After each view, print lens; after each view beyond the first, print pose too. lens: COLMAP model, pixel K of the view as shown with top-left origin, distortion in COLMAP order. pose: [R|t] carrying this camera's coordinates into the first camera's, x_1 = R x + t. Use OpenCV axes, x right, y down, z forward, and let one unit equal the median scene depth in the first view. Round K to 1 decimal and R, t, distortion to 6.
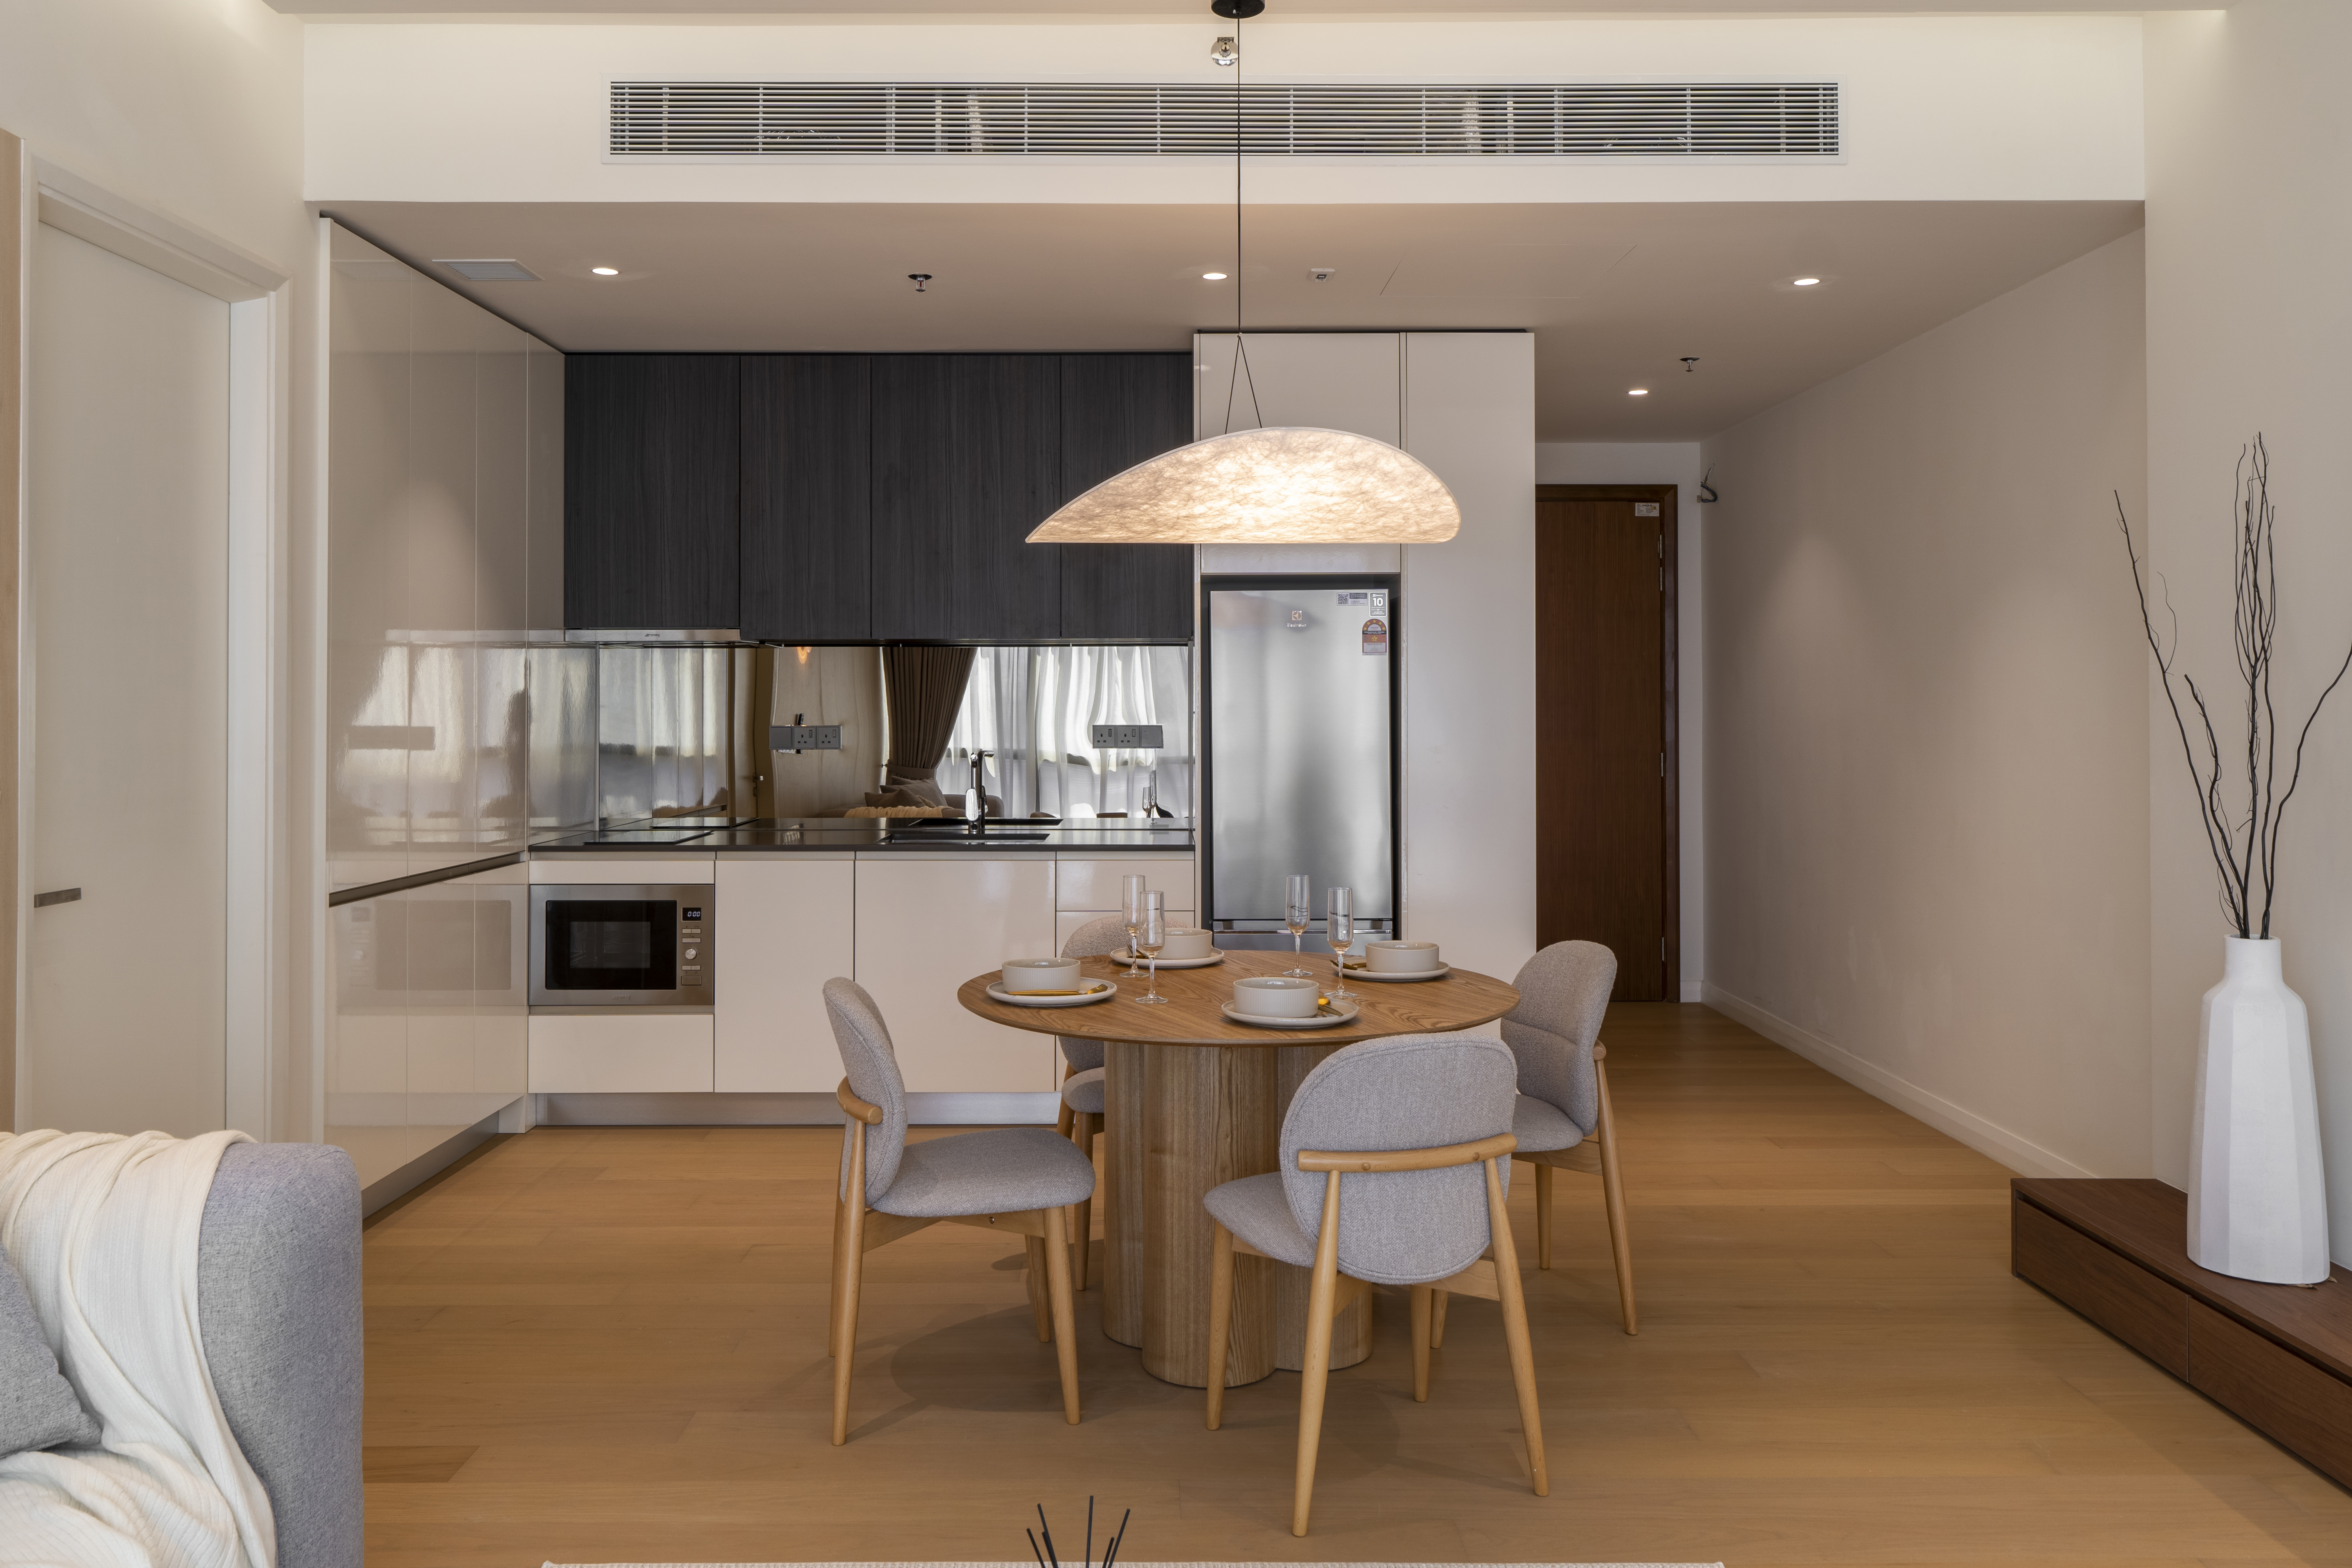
lens RADIAL K [[1739.4, 0, 1161.8], [0, 1739.4, 699.3], [0, 0, 1]] dist [0.000820, -0.000745]
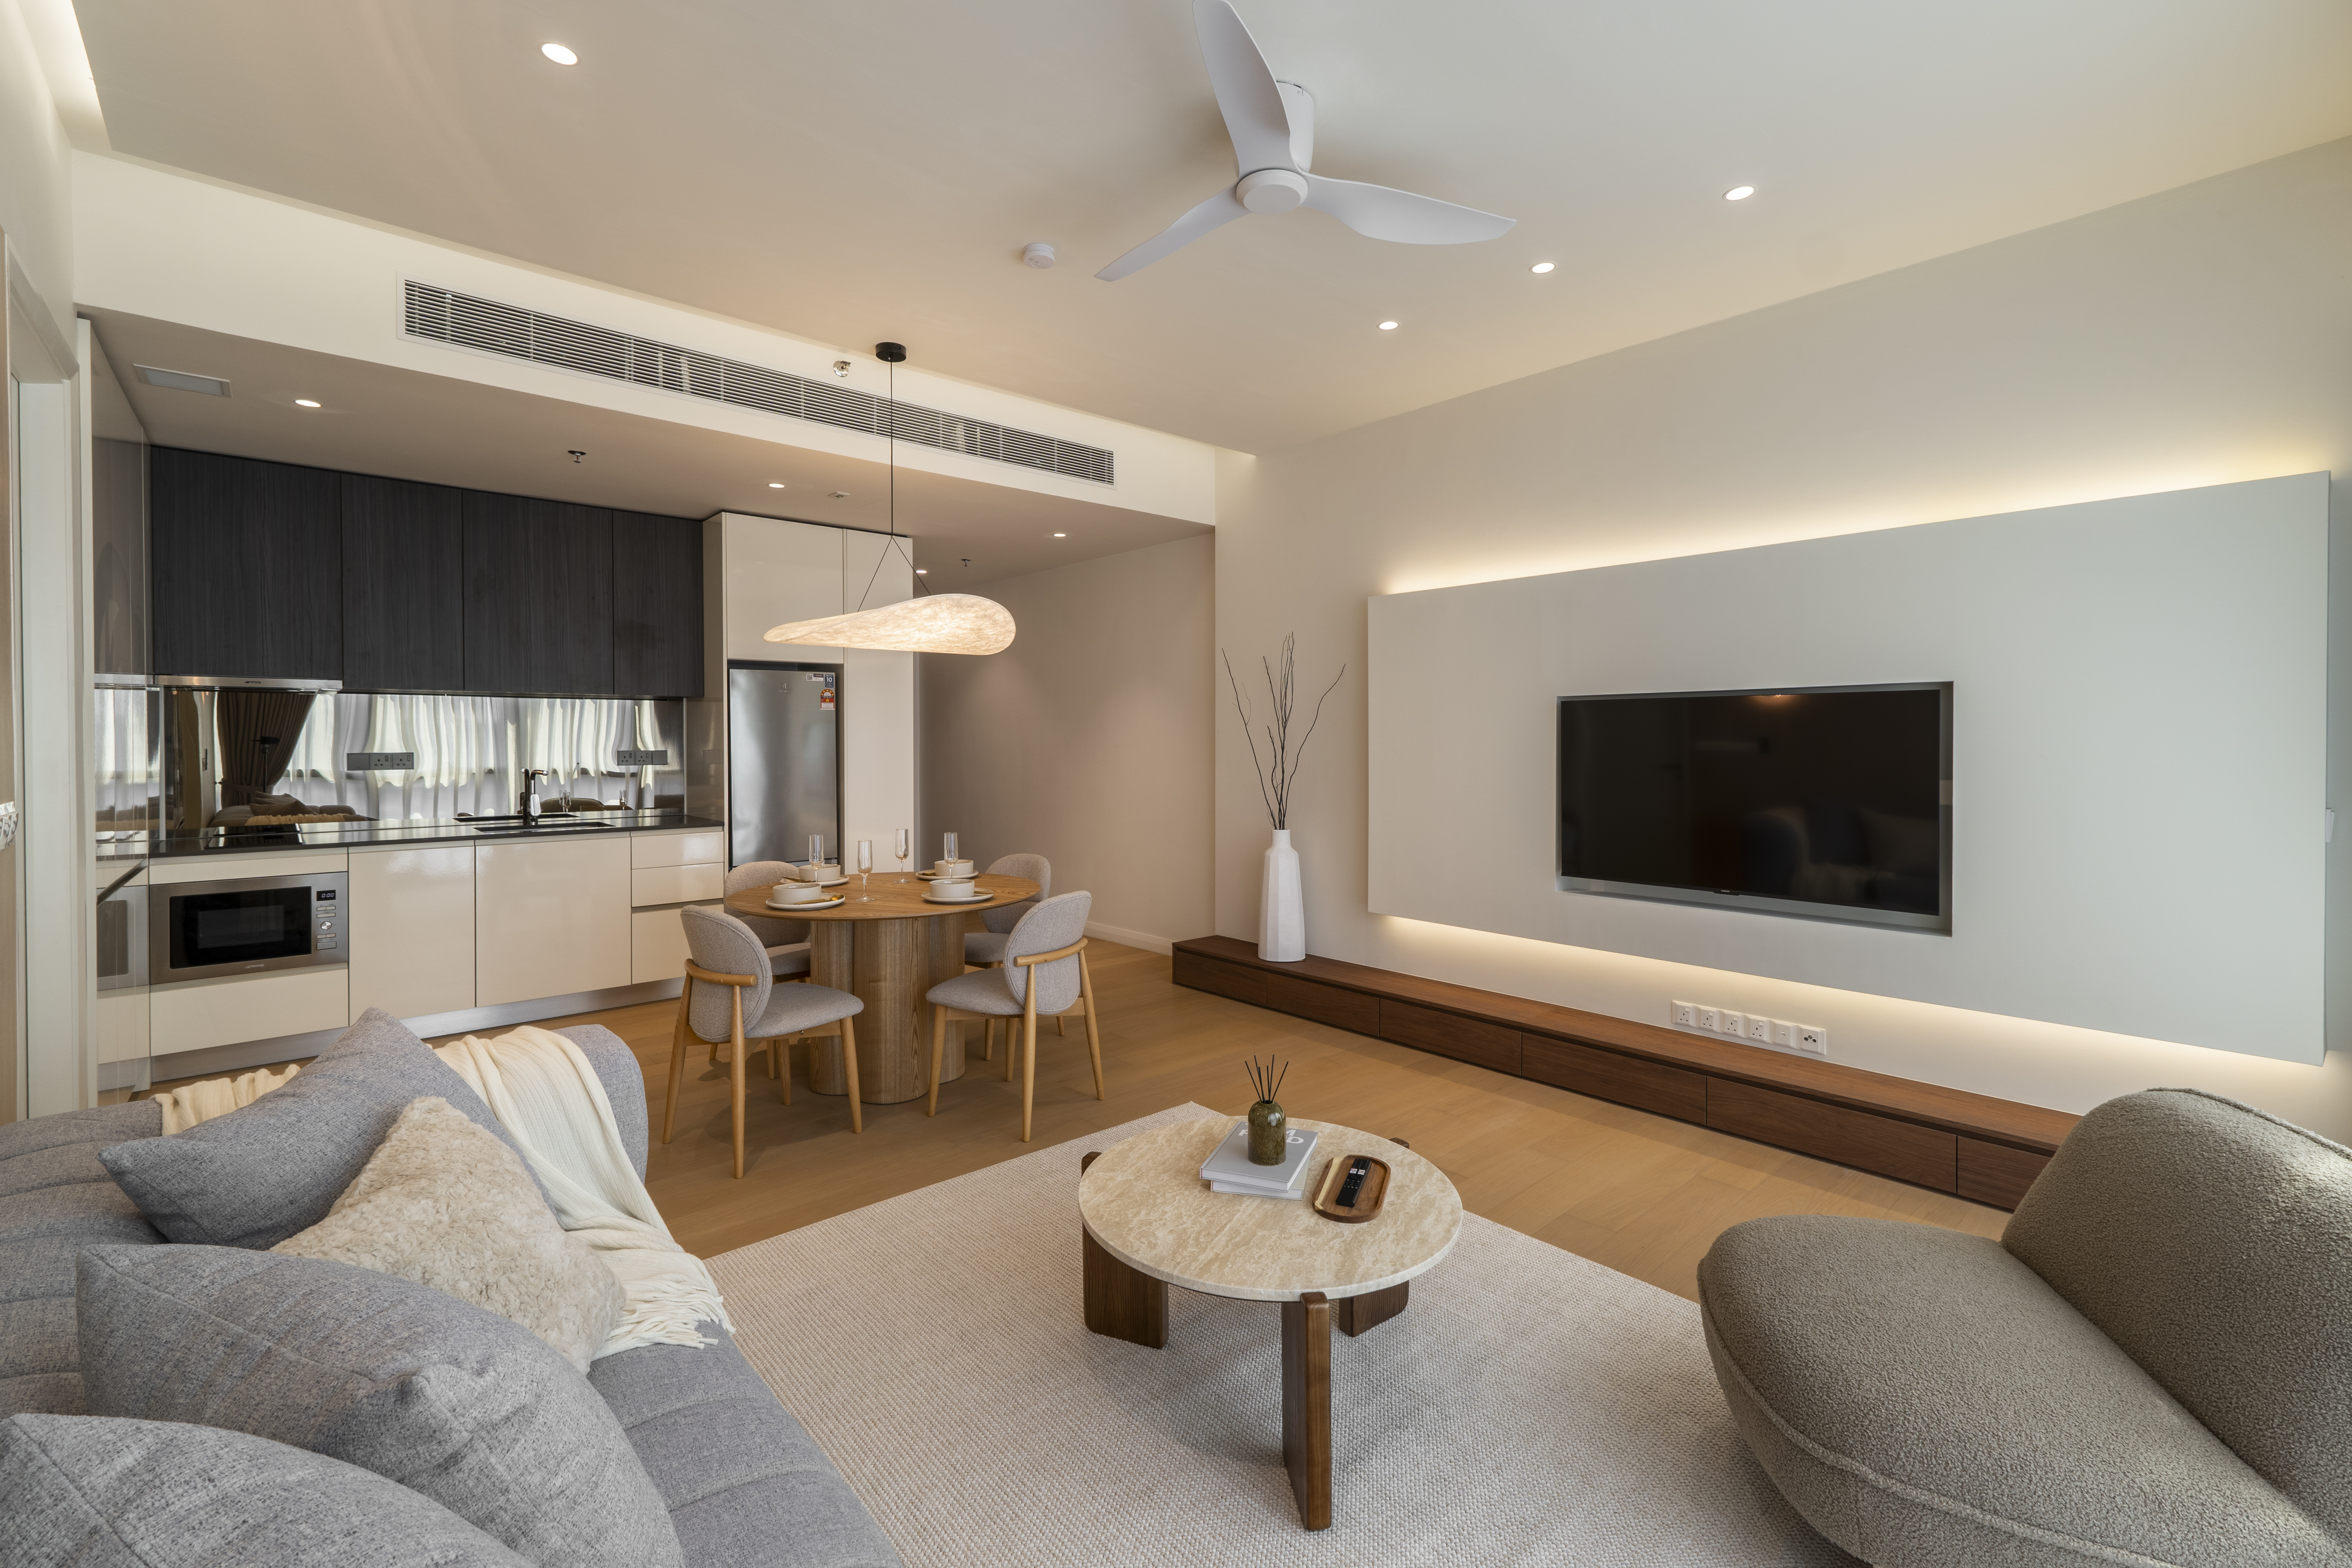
lens RADIAL K [[1006.1, 0, 1171.9], [0, 1006.1, 754.3], [0, 0, 1]] dist [0.010290, 0.000072]
pose [[0.750748, -0.010097, 0.660511, -0.389347], [-0.002574, 0.999831, 0.018210, 0.000762], [-0.660583, -0.015371, 0.750595, 0.000460]]
